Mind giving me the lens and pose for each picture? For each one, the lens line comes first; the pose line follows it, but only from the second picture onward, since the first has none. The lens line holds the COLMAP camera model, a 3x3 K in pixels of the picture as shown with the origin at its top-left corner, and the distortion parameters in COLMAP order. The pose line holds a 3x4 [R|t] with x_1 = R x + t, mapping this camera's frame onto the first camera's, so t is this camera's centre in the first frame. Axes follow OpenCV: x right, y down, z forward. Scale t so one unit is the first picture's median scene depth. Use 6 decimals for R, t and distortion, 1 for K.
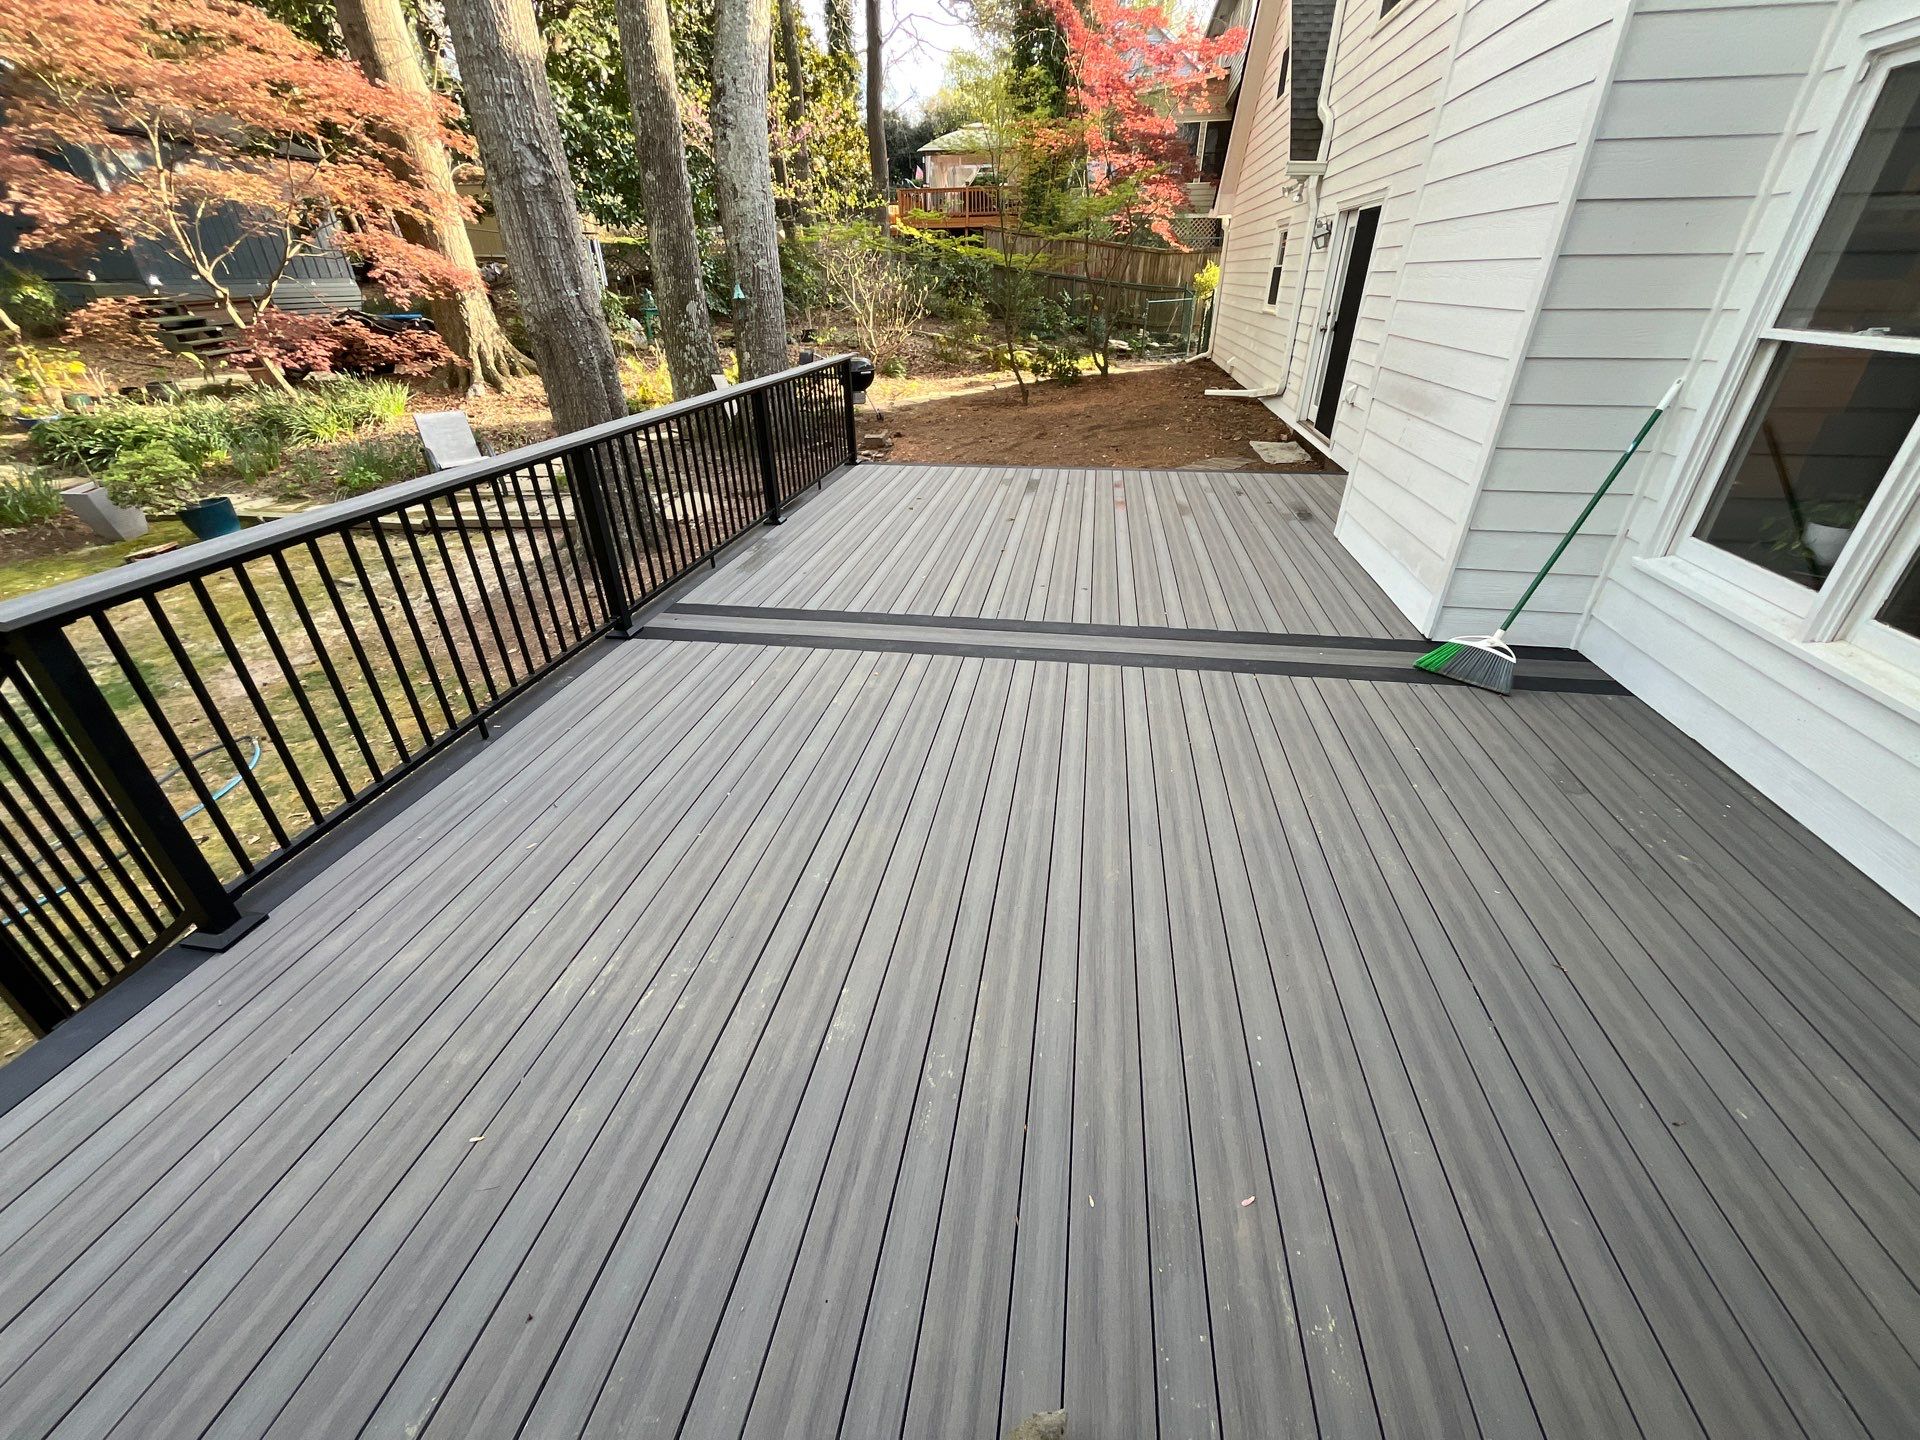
lens RADIAL K [[791.8, 0, 941.1], [0, 791.8, 718.5], [0, 0, 1]] dist [-0.004883, 0.000637]
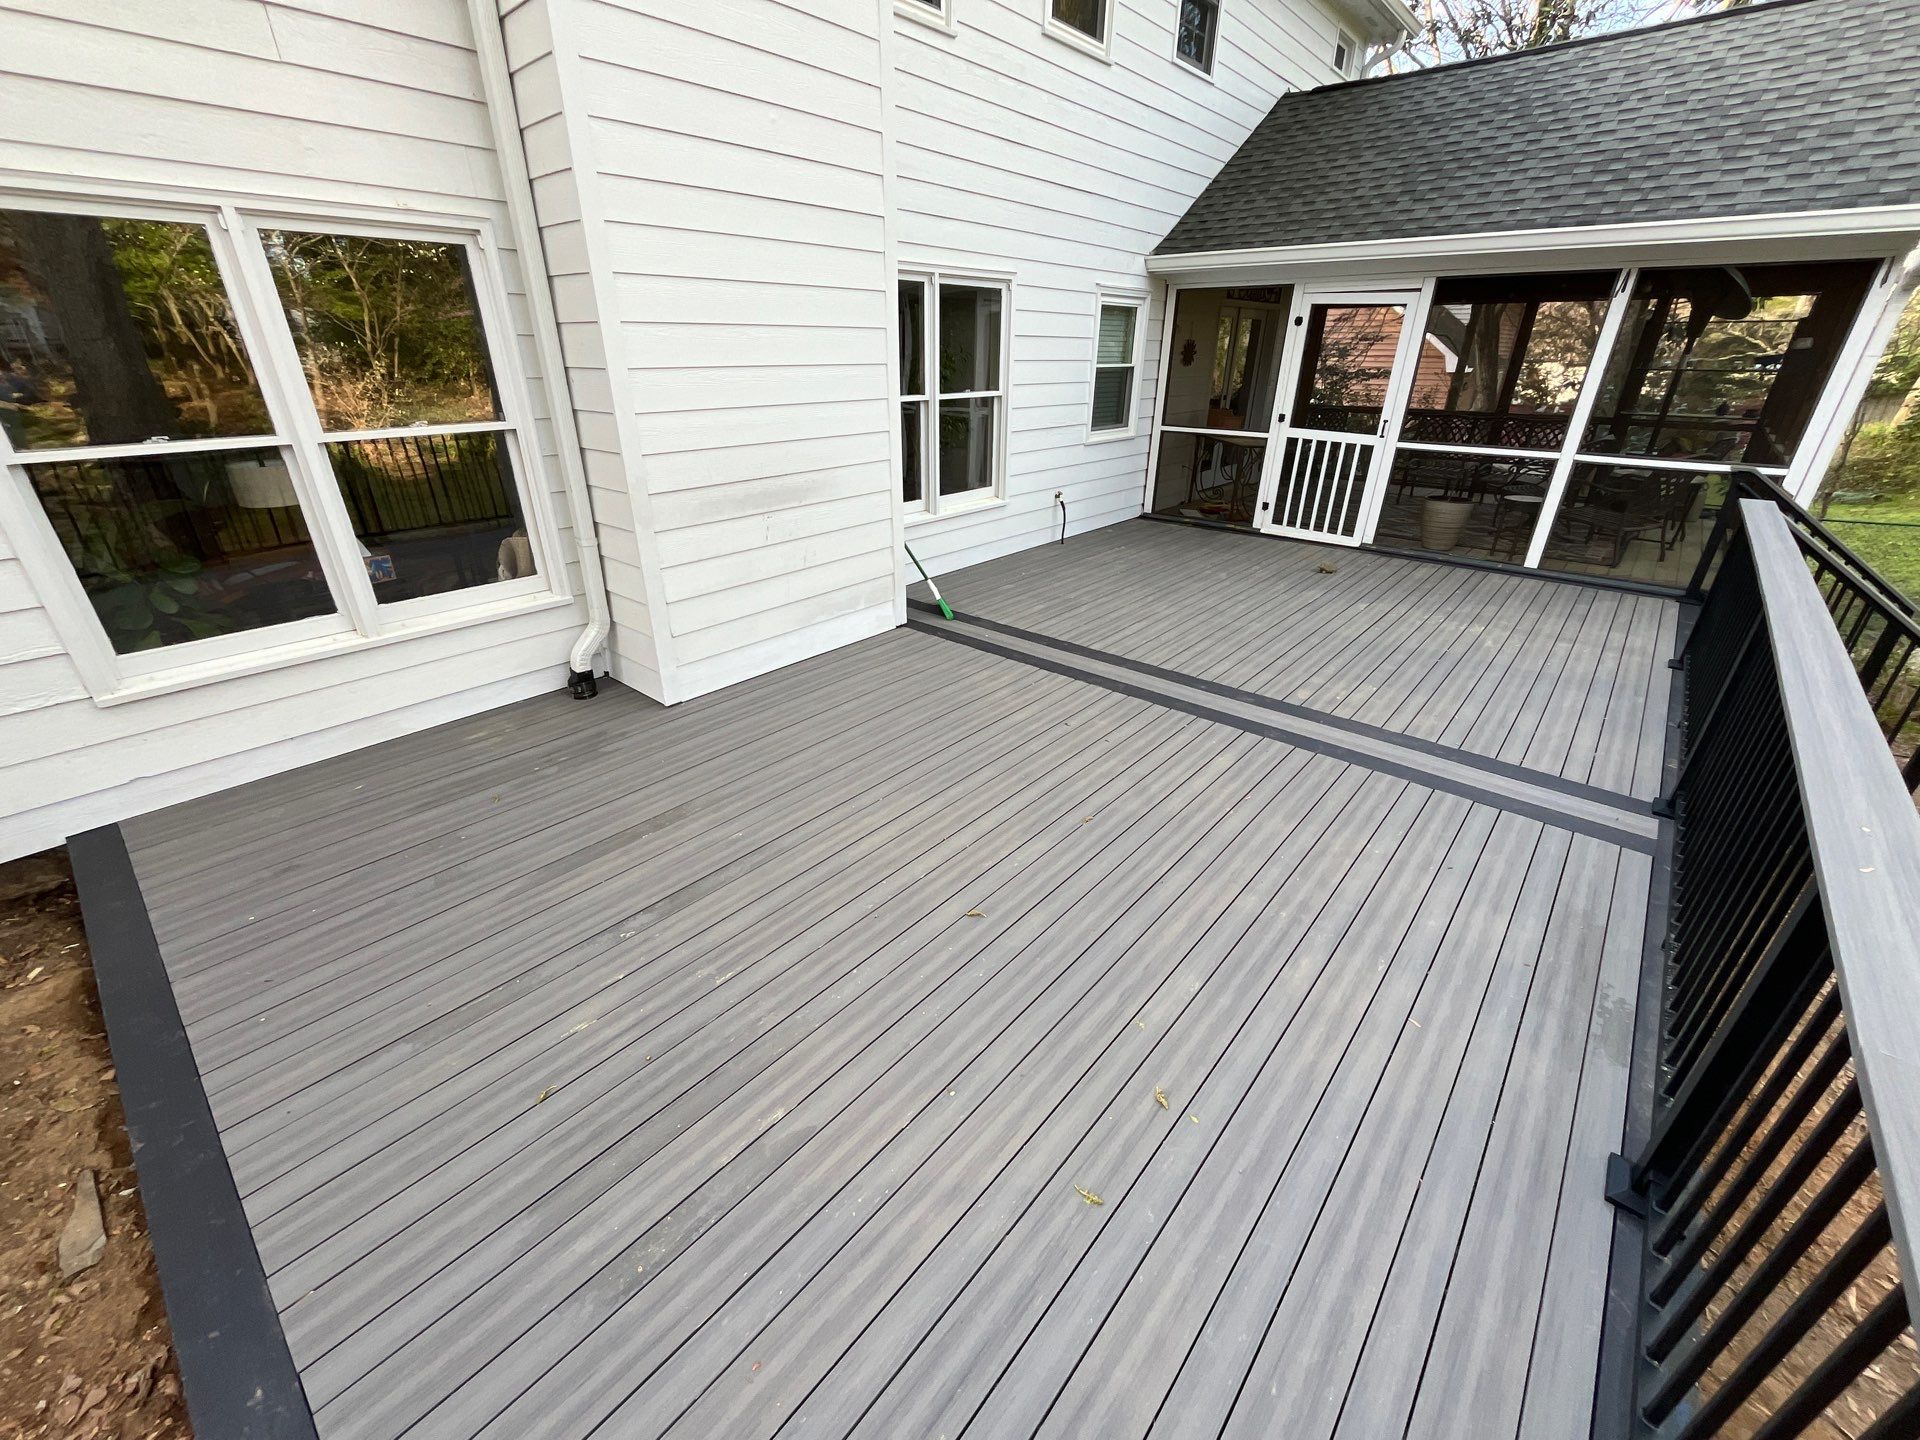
lens RADIAL K [[784.5, 0, 950.8], [0, 784.5, 726.2], [0, 0, 1]] dist [-0.004531, 0.000105]
pose [[-0.860814, -0.213872, 0.461799, -0.052834], [0.254099, 0.605590, 0.754118, -0.421791], [-0.440946, 0.766498, -0.466956, 0.730032]]
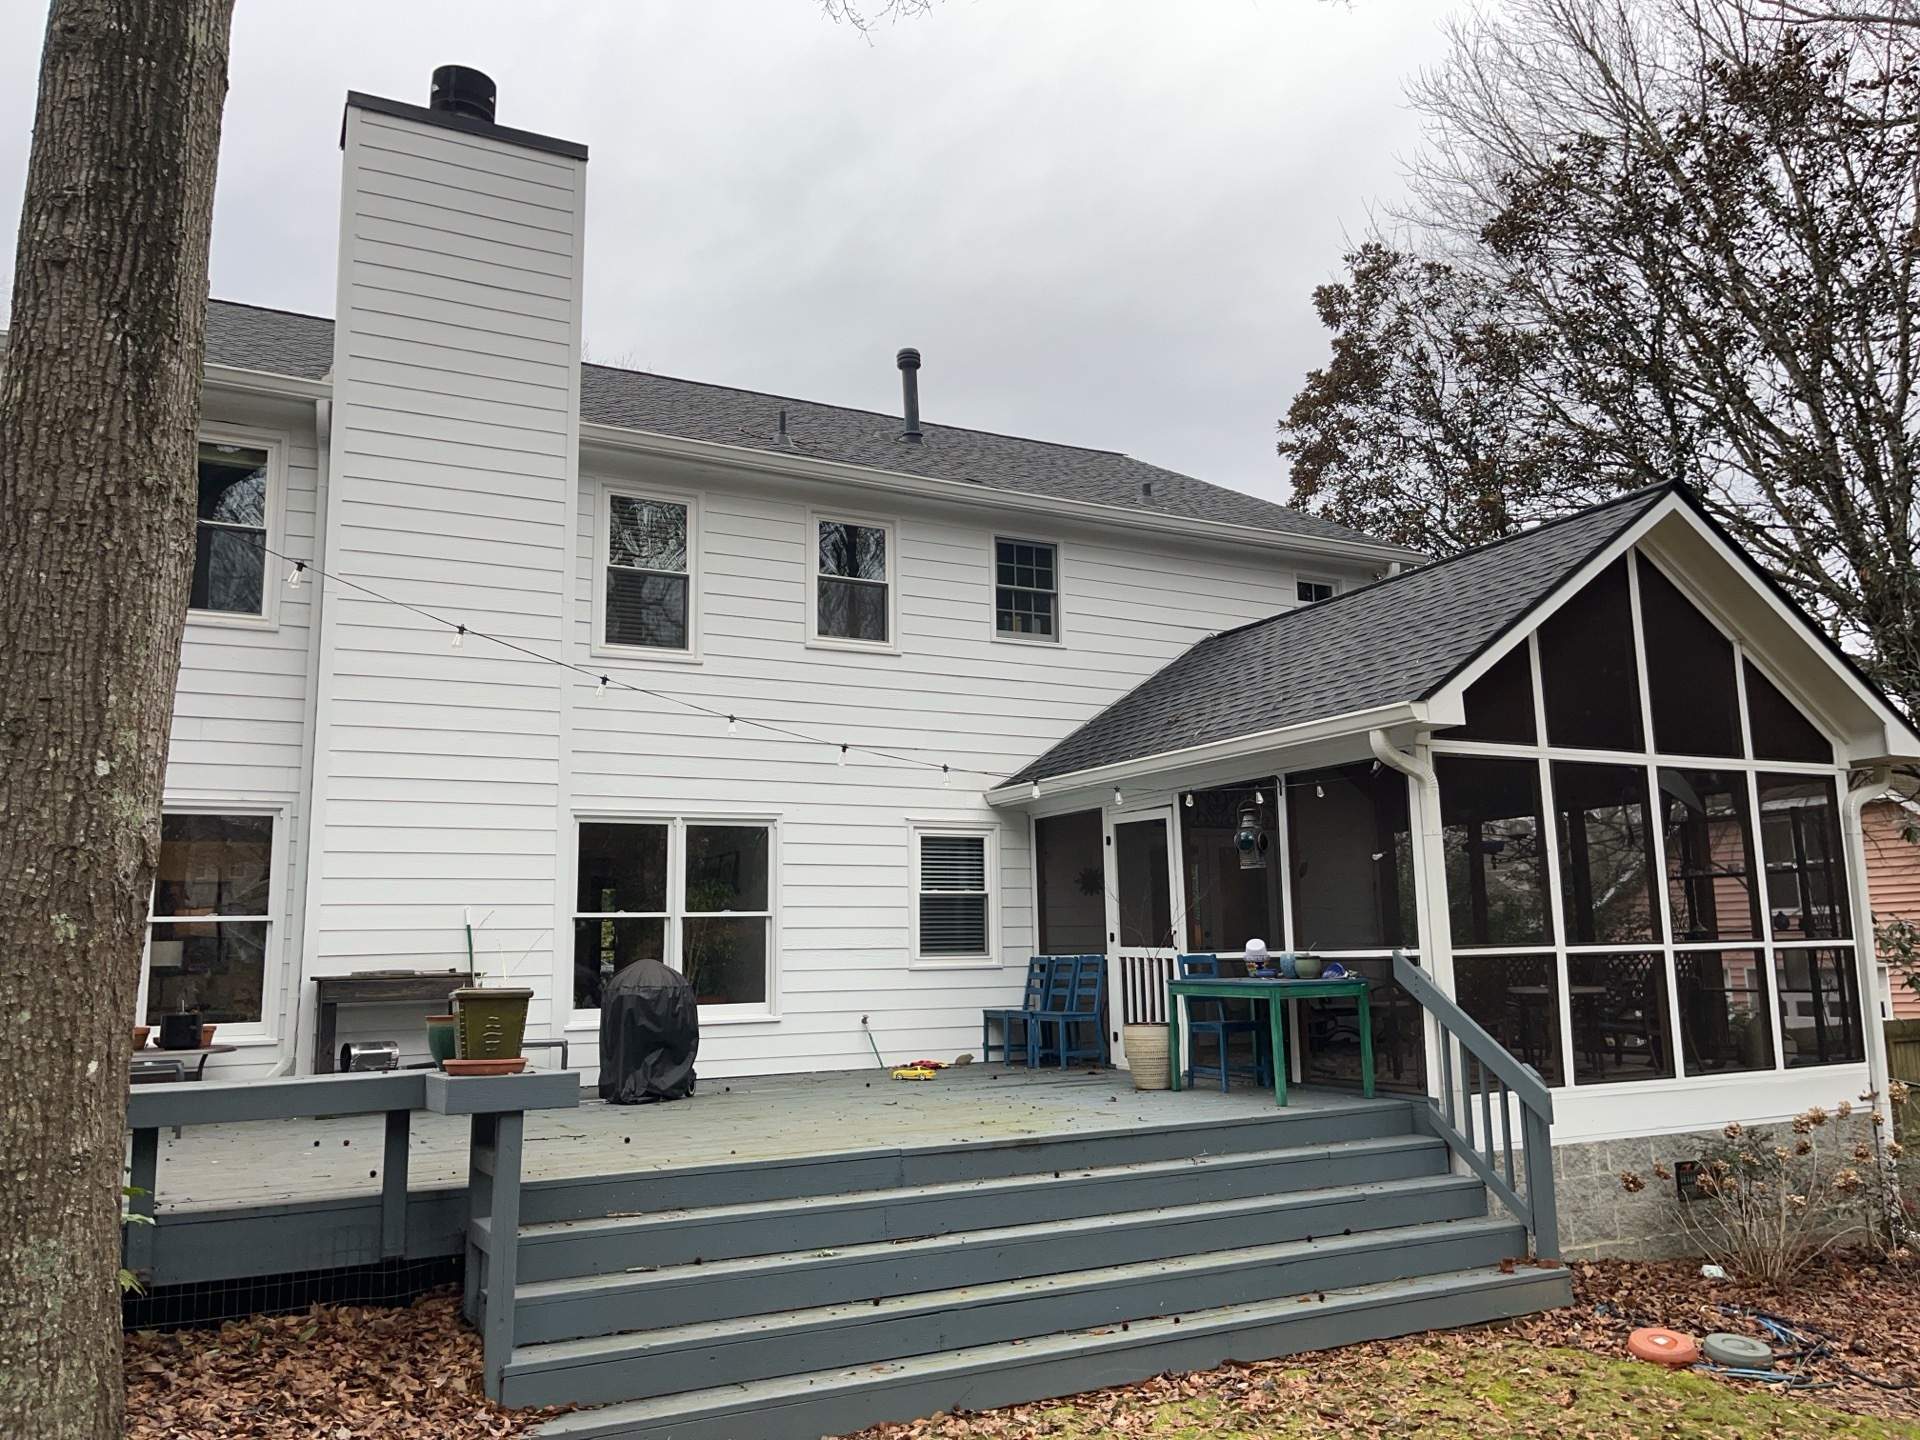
lens RADIAL K [[1468.5, 0, 962.1], [0, 1468.5, 701.3], [0, 0, 1]] dist [0.049876, -0.053239]
pose [[-0.616379, 0.157101, 0.771619, -0.905901], [0.406664, 0.902619, 0.141076, -0.363672], [-0.674315, 0.400746, -0.620243, 0.808464]]
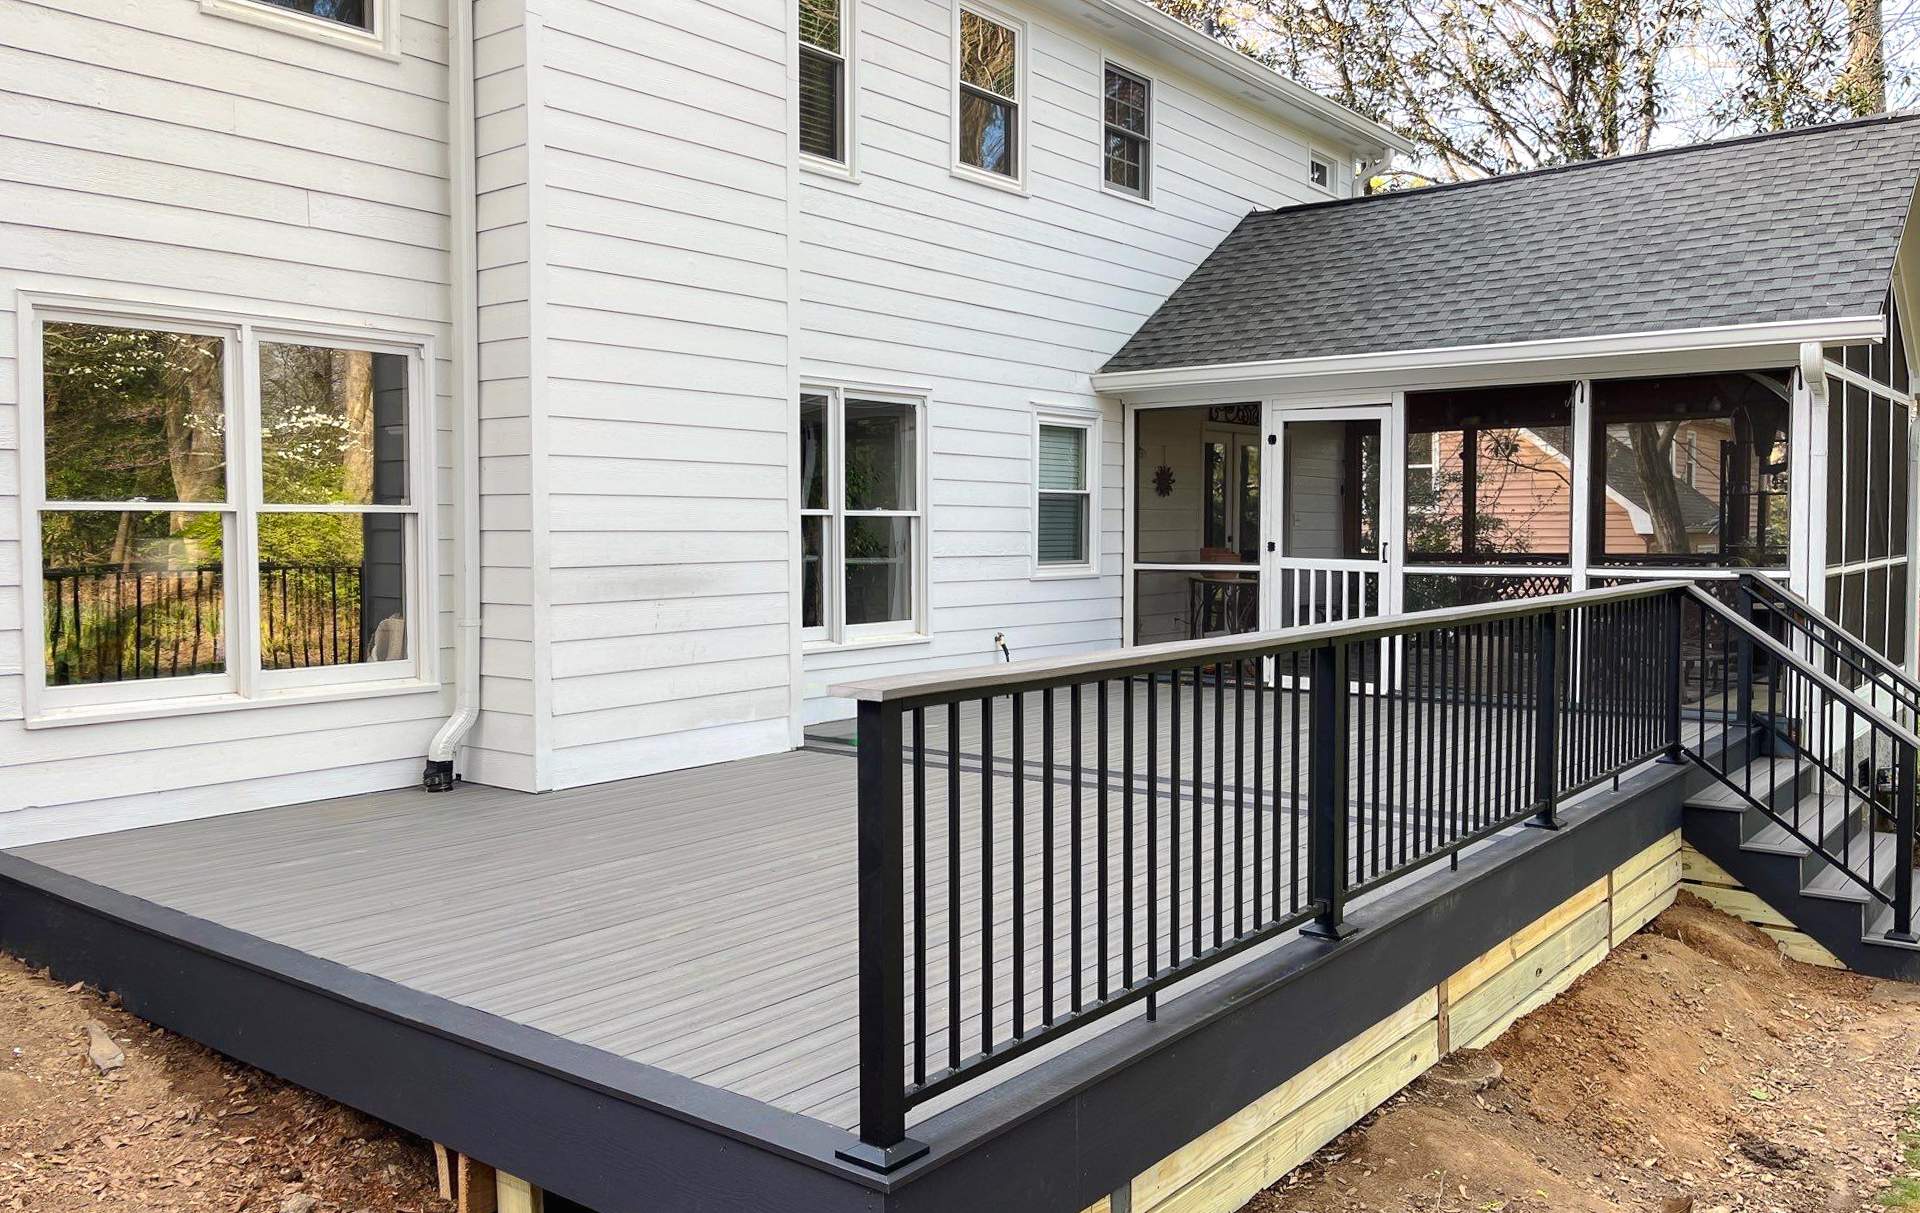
lens RADIAL K [[1530.8, 0, 976.5], [0, 1530.8, 581.5], [0, 0, 1]] dist [0.045632, -0.042862]
pose [[-0.889199, -0.001429, 0.457519, -0.272967], [0.234881, 0.856733, 0.459173, -0.539595], [-0.392628, 0.515759, -0.761470, 1.046622]]
